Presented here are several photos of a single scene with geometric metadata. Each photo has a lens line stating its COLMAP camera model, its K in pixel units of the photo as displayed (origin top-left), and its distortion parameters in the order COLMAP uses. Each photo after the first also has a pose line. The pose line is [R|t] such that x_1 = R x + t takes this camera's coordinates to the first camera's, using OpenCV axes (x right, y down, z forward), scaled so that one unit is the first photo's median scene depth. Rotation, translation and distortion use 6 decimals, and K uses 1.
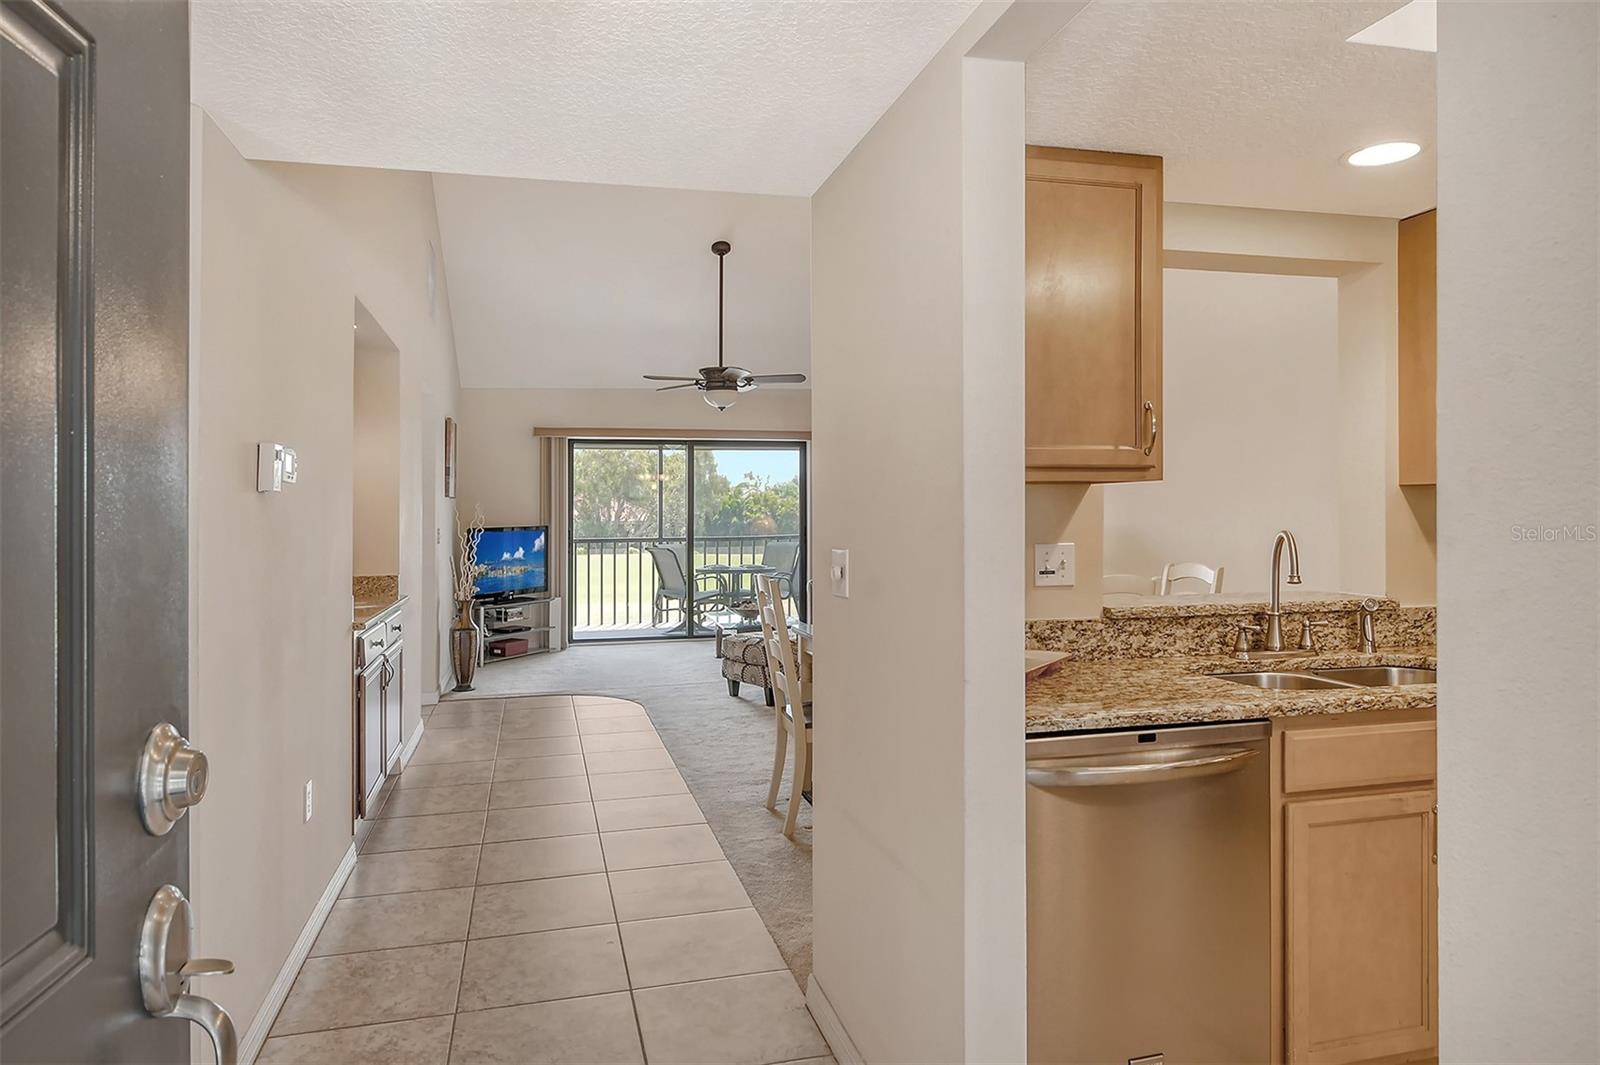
lens RADIAL K [[975.3, 0, 781.1], [0, 975.3, 516.5], [0, 0, 1]] dist [0.012229, -0.001942]
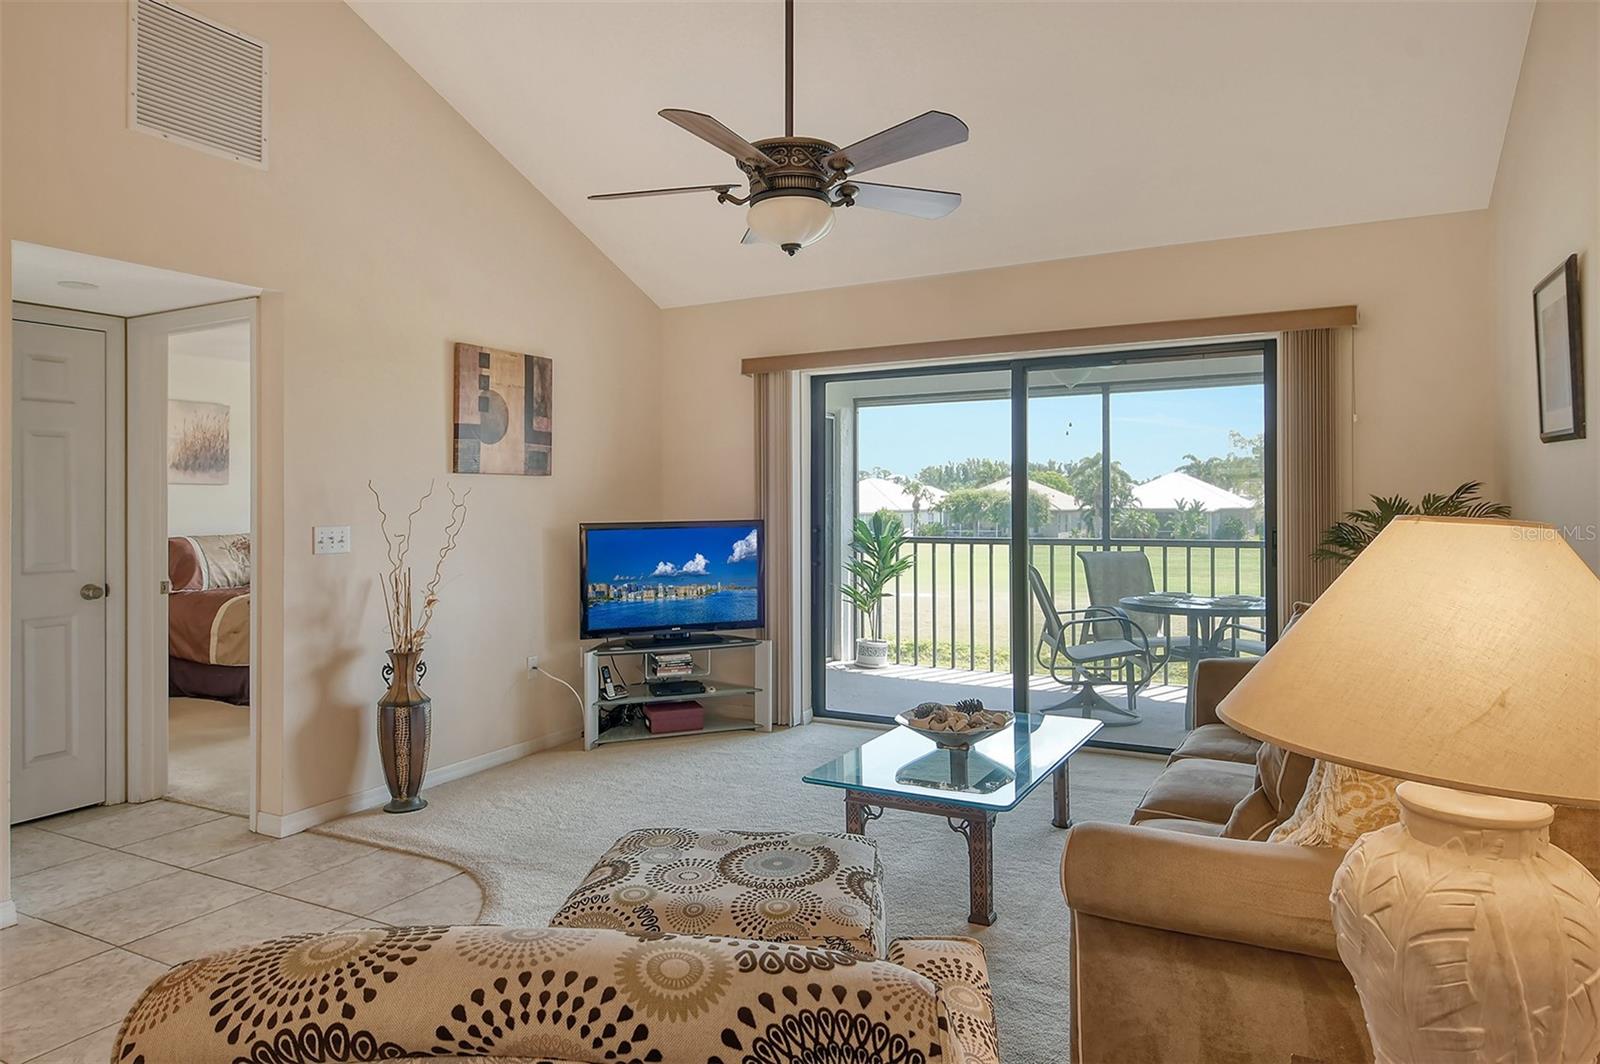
lens RADIAL K [[956.1, 0, 825.1], [0, 956.1, 503.7], [0, 0, 1]] dist [0.004276, 0.000080]
pose [[0.747391, 0.002377, -0.664380, 0.218582], [-0.000515, 0.999995, 0.002998, -0.002364], [0.664384, -0.001898, 0.747389, 0.695746]]
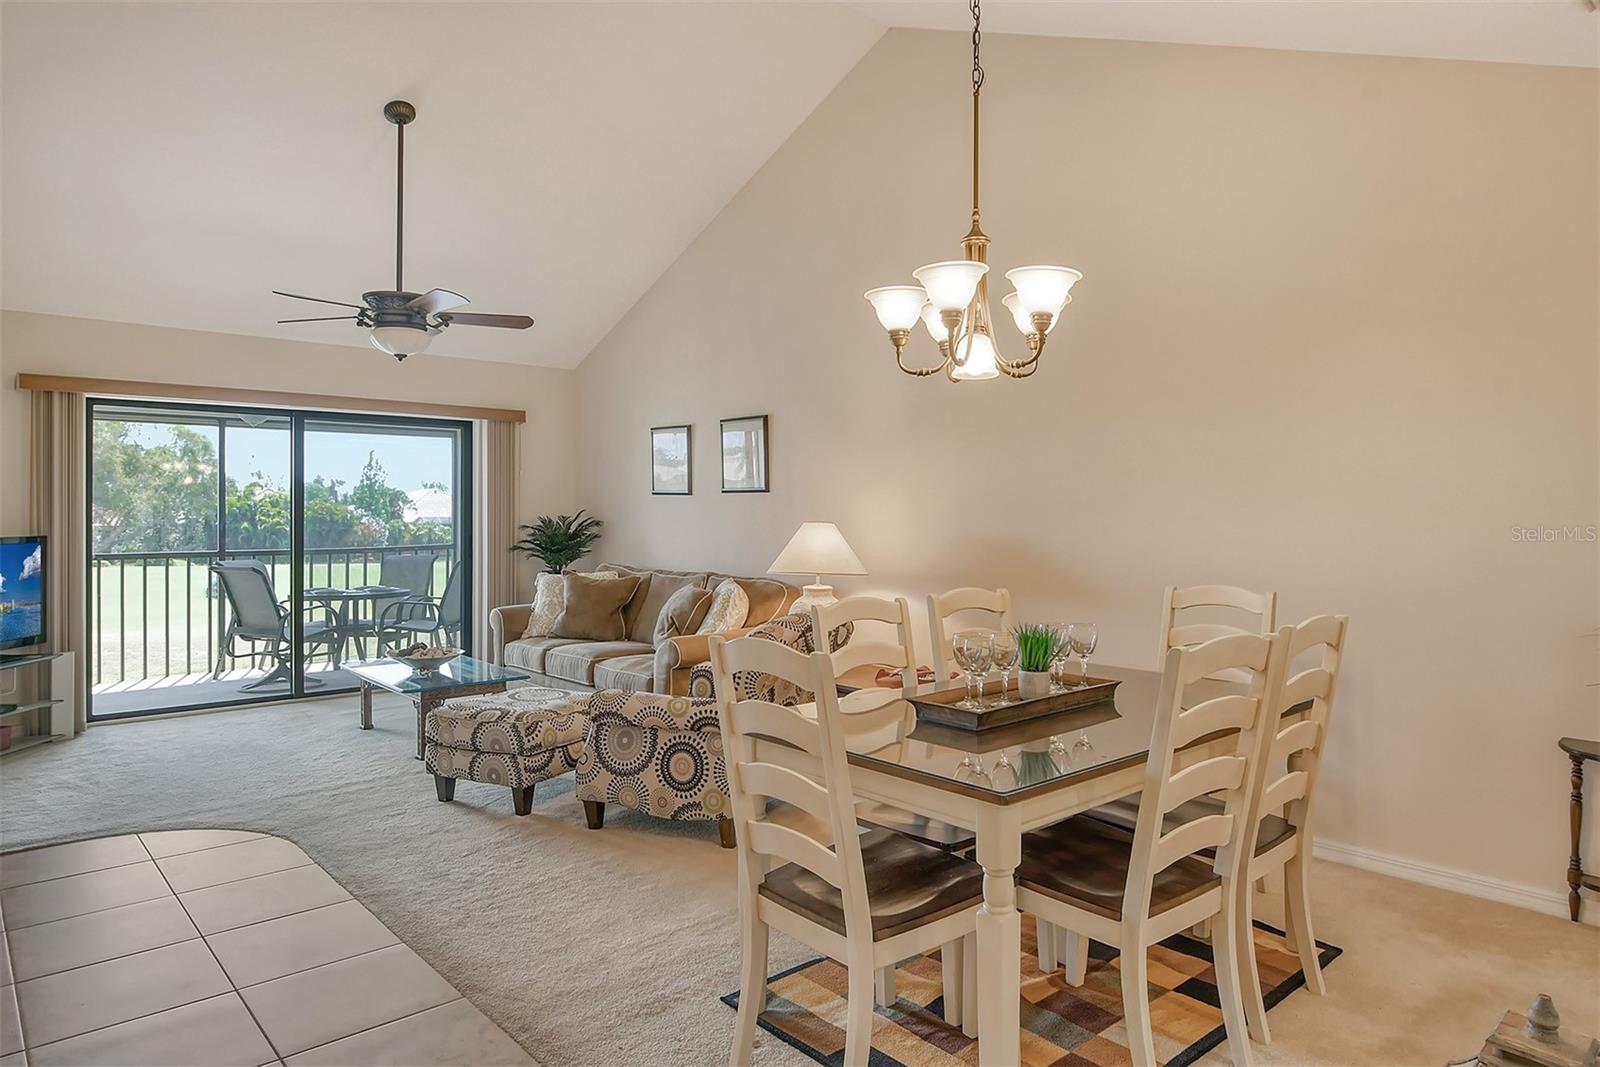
lens RADIAL K [[975.3, 0, 781.1], [0, 975.3, 517.5], [0, 0, 1]] dist [0.012229, -0.001942]
pose [[0.894336, 0.003601, 0.447382, -0.123651], [-0.001650, 0.999987, -0.004751, 0.000660], [-0.447393, 0.003511, 0.894330, 0.291885]]
